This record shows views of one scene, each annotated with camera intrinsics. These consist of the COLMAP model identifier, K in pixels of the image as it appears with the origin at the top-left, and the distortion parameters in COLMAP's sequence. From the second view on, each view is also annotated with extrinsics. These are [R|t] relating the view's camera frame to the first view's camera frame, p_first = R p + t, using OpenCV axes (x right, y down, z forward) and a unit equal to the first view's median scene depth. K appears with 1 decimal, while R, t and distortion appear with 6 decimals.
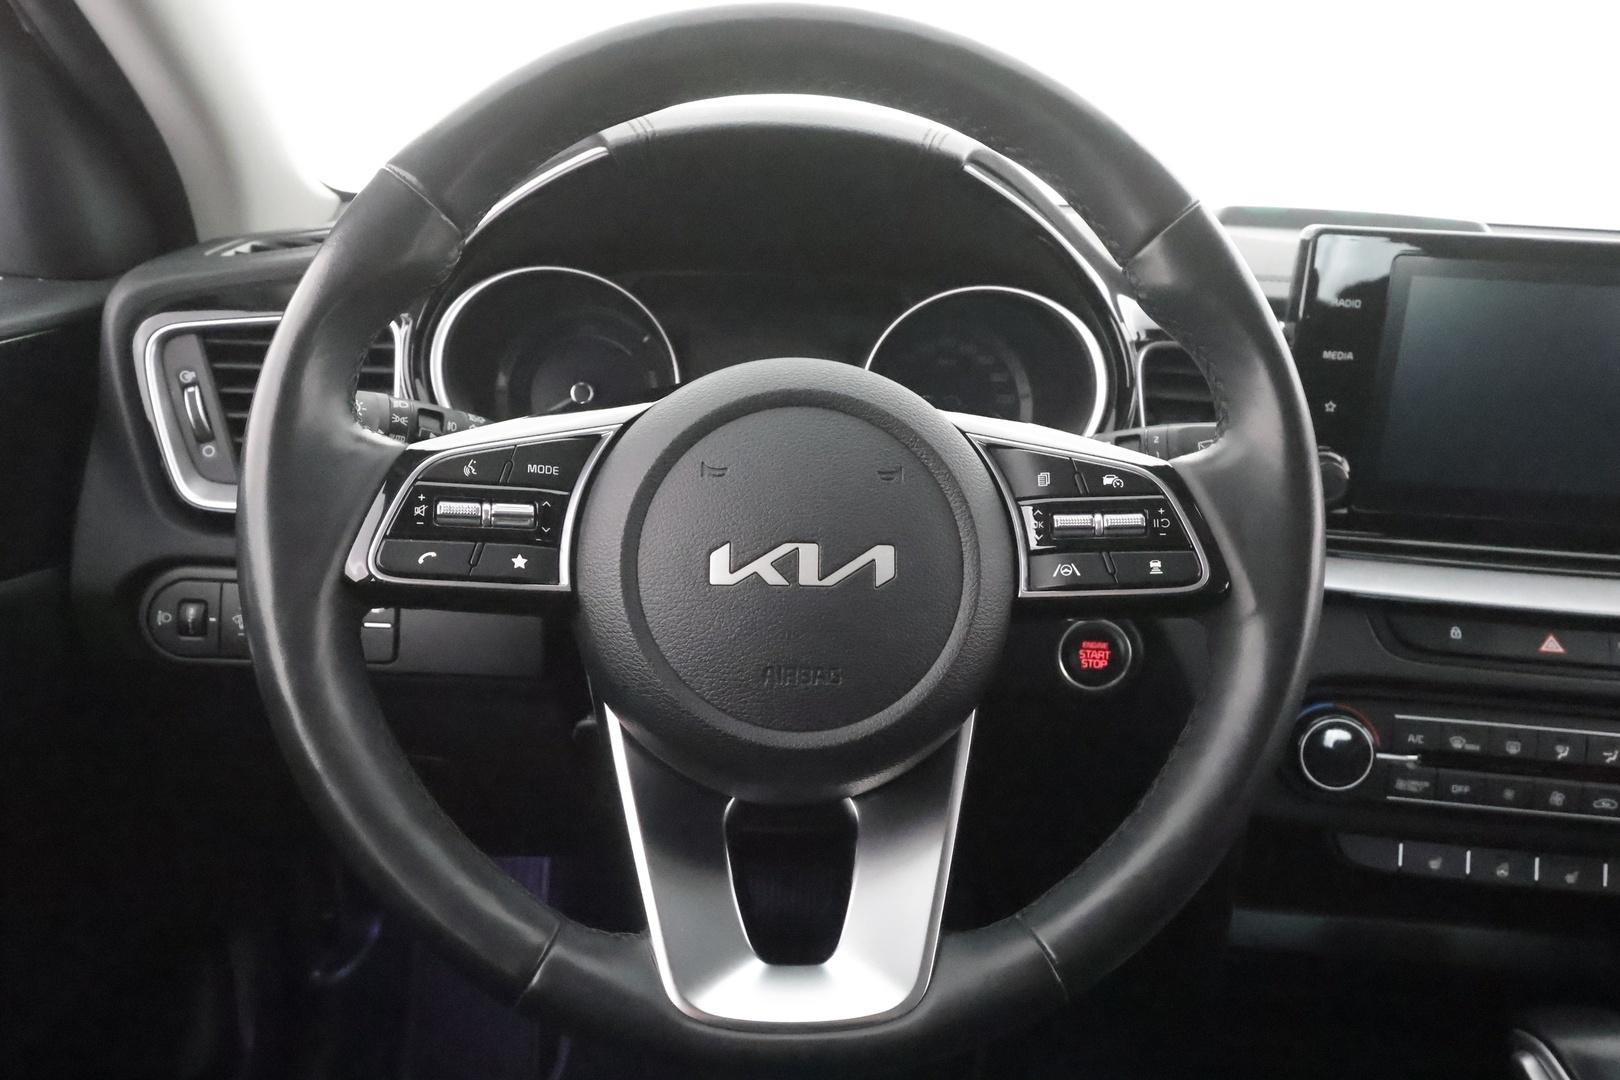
lens RADIAL K [[1179.8, 0, 805.6], [0, 1179.8, 550.1], [0, 0, 1]] dist [0.002262, -0.000654]
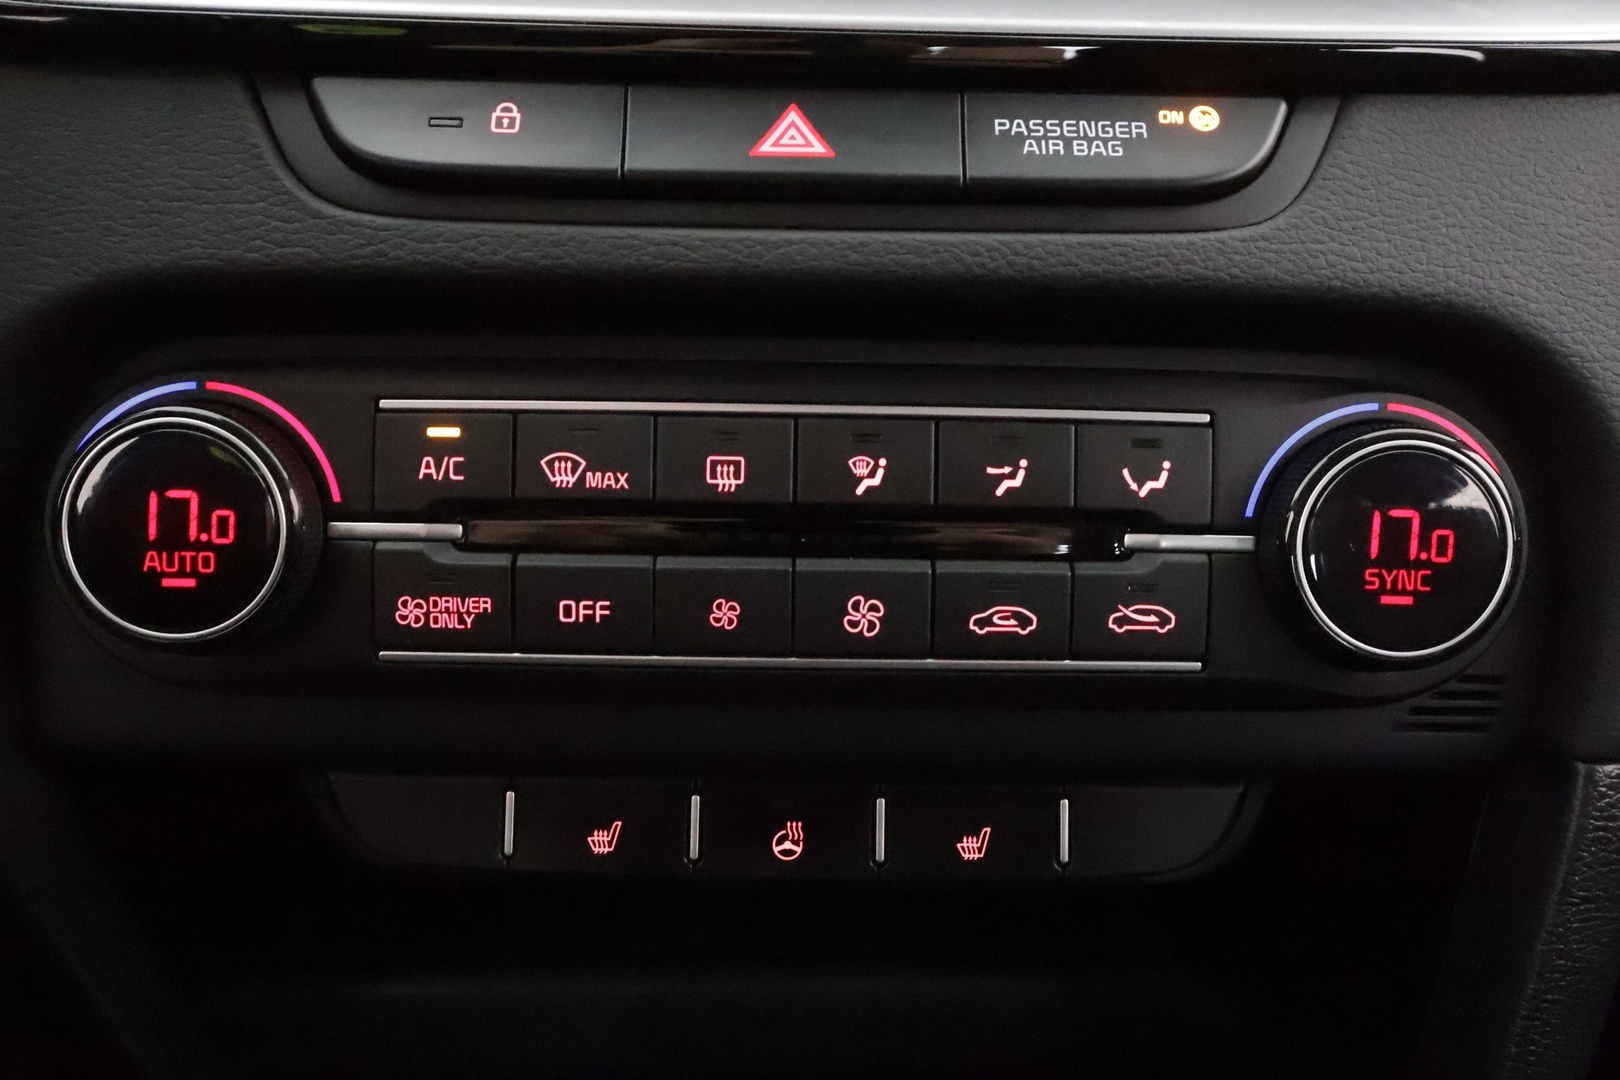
lens RADIAL K [[1282.7, 0, 810.0], [0, 1282.7, 540.0], [0, 0, 1]] dist [0.007885, -0.007170]
pose [[0.993276, -0.065507, 0.095454, 0.813504], [0.064066, 0.997782, 0.018087, 0.251020], [-0.096427, -0.011850, 0.995269, 0.888244]]
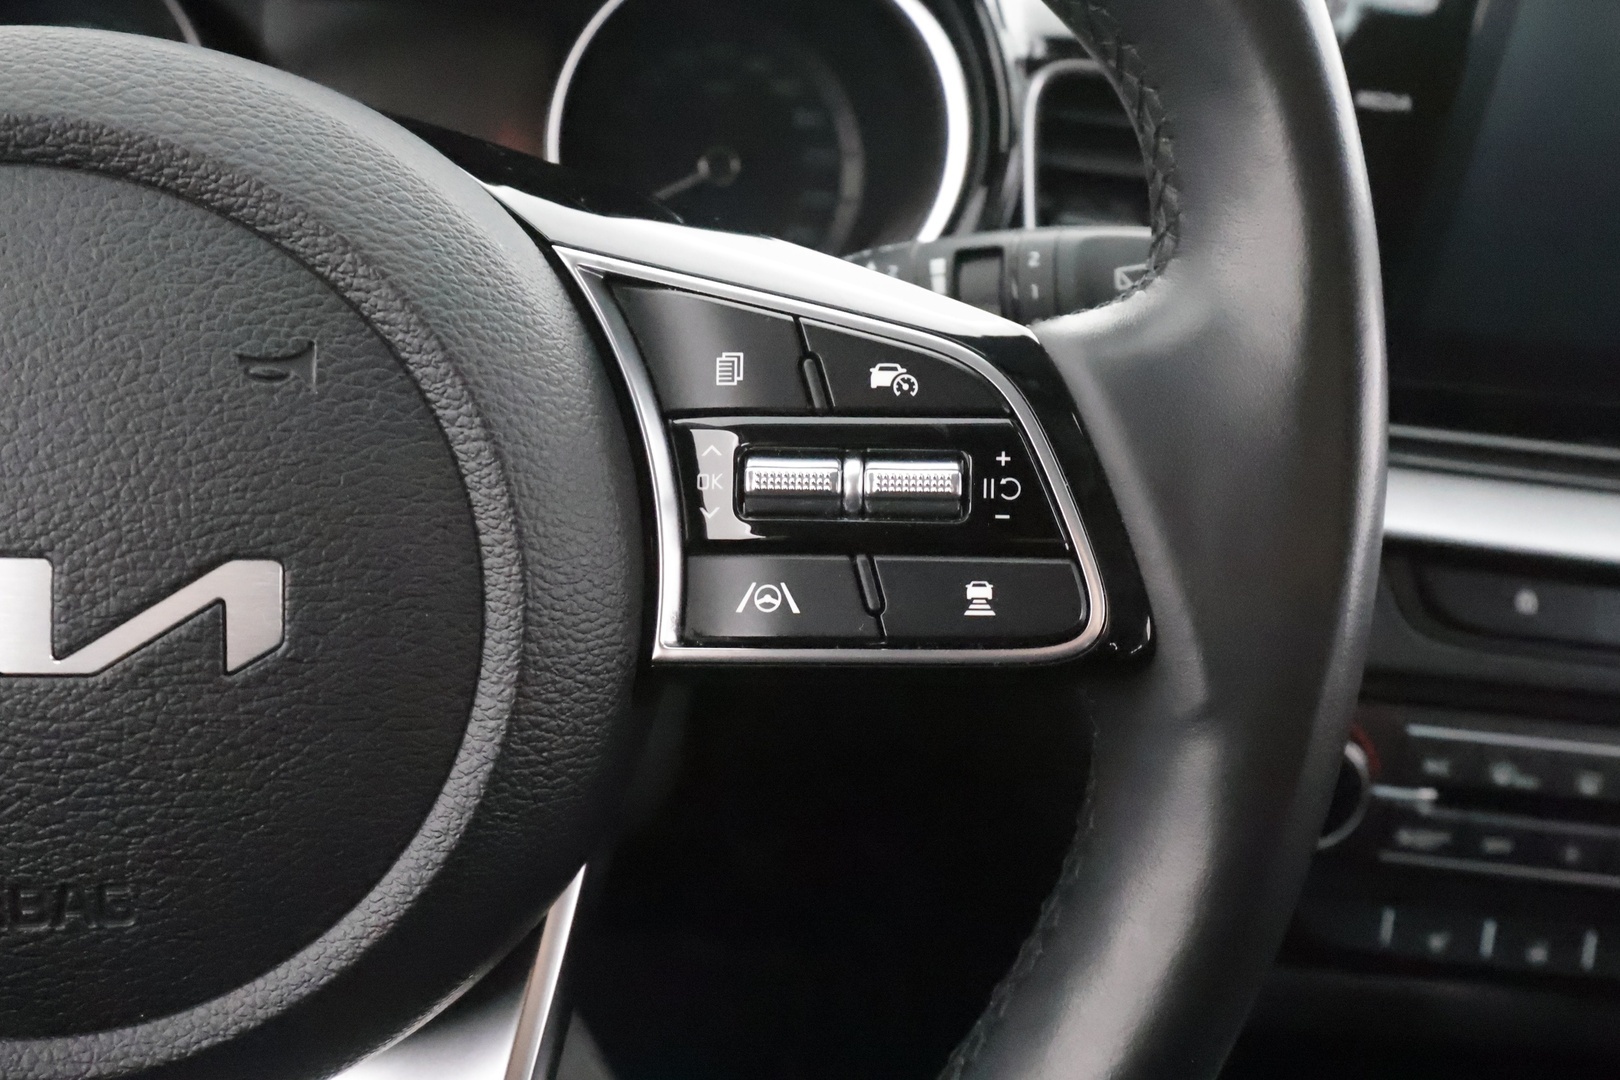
lens RADIAL K [[1268.4, 0, 805.5], [0, 1268.4, 567.0], [0, 0, 1]] dist [-0.006496, -0.004729]
pose [[0.997394, 0.012388, 0.071075, 0.200487], [-0.025442, 0.982254, 0.185823, -0.075986], [-0.067511, -0.187147, 0.980009, 0.560319]]
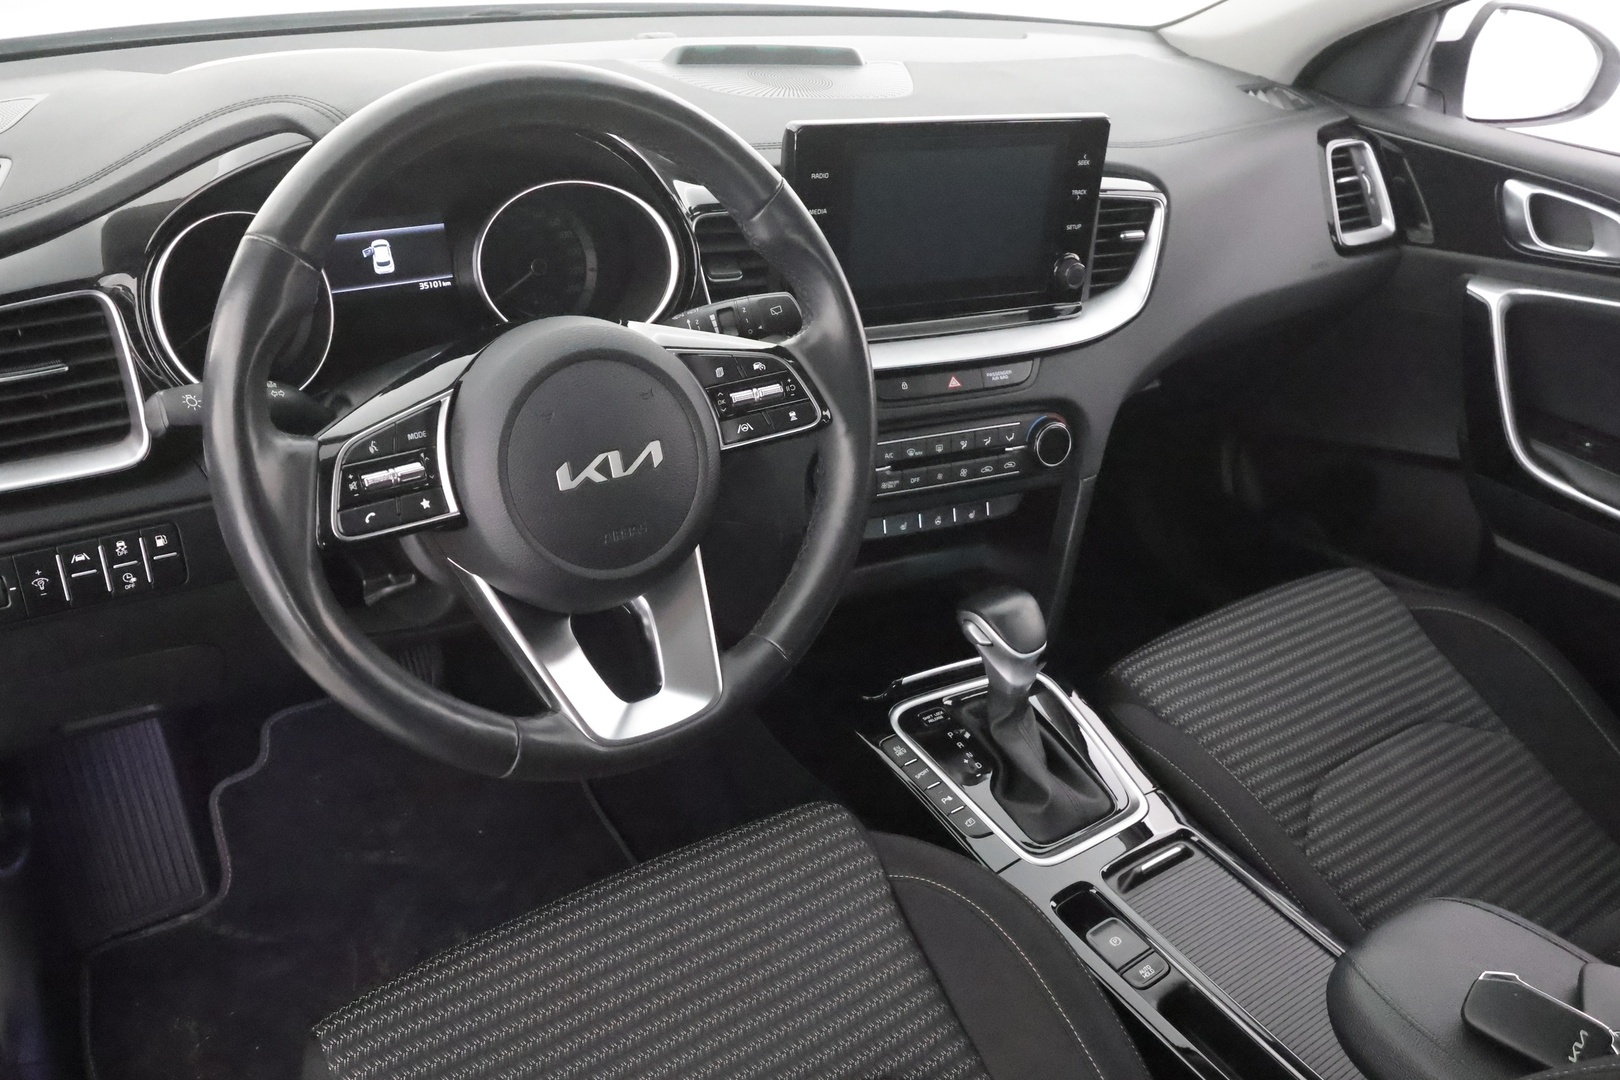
lens RADIAL K [[1282.7, 0, 810.0], [0, 1282.7, 540.0], [0, 0, 1]] dist [0.007885, -0.007170]
pose [[0.844328, -0.247770, 0.475100, -0.578025], [0.117749, 0.950790, 0.286588, -0.329684], [-0.522728, -0.186032, 0.831954, -0.545495]]
